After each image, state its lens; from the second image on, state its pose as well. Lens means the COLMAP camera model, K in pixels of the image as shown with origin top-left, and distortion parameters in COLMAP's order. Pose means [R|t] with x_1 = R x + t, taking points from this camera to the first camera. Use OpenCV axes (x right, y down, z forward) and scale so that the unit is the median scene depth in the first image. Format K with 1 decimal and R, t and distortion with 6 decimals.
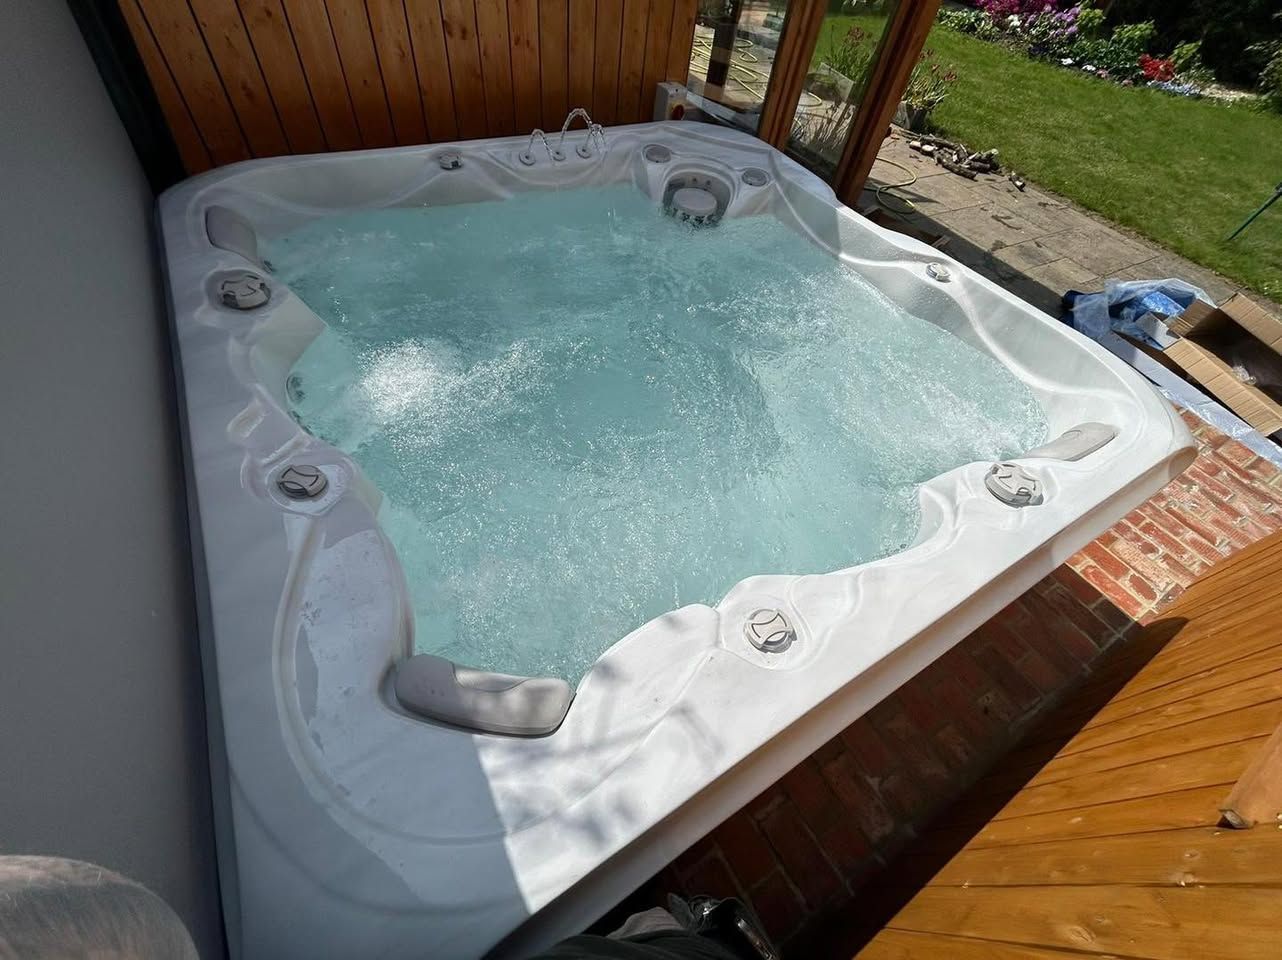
lens RADIAL K [[517.1, 0, 641.0], [0, 517.1, 480.0], [0, 0, 1]] dist [0.000725, 0.000289]
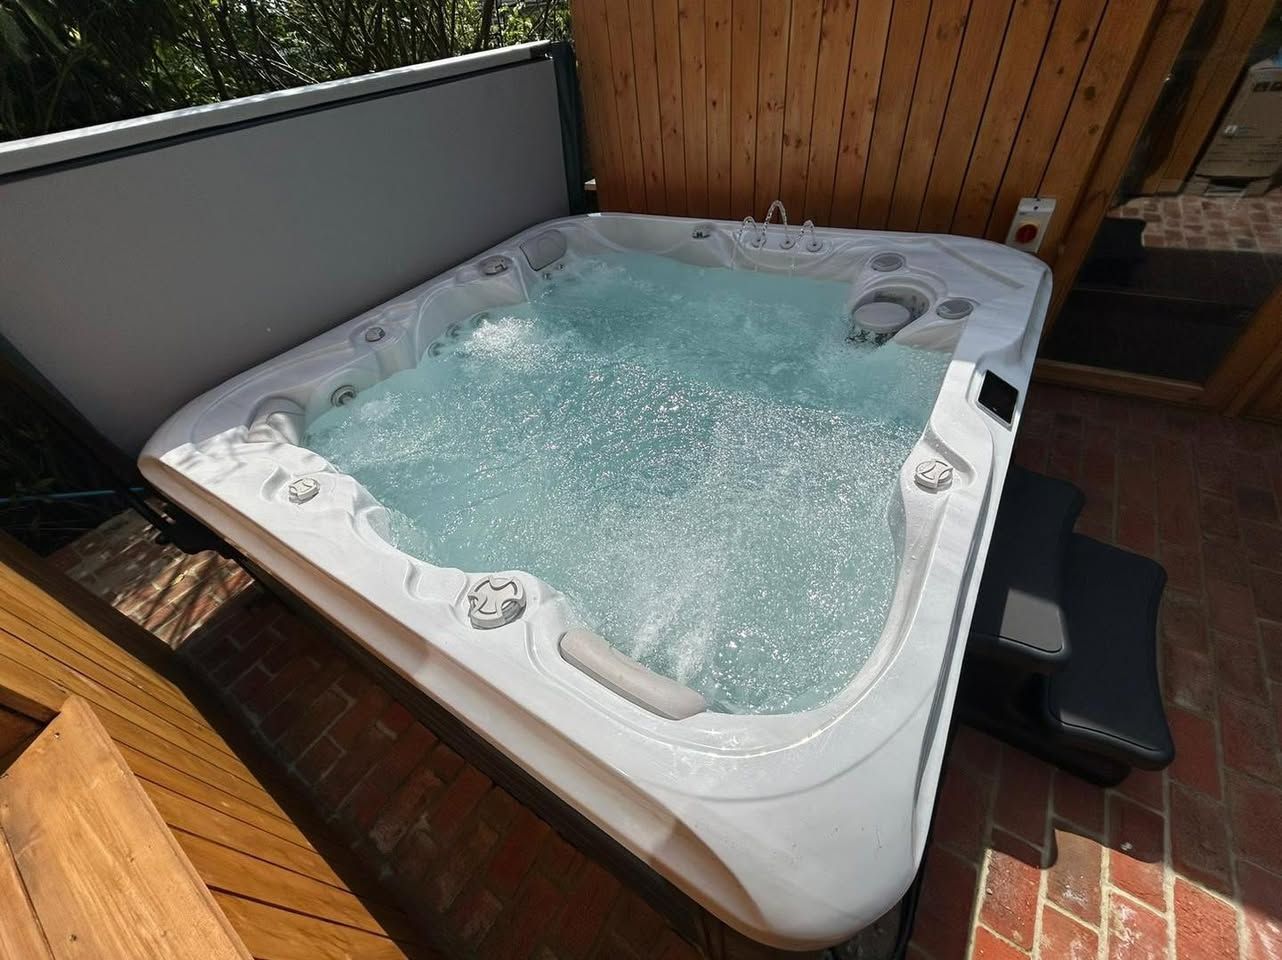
lens RADIAL K [[517.1, 0, 641.0], [0, 517.1, 480.0], [0, 0, 1]] dist [0.000725, 0.000289]
pose [[0.423043, 0.491714, -0.761086, 0.783395], [-0.597661, 0.782750, 0.173506, -0.253552], [0.681055, 0.381471, 0.625015, 0.313461]]
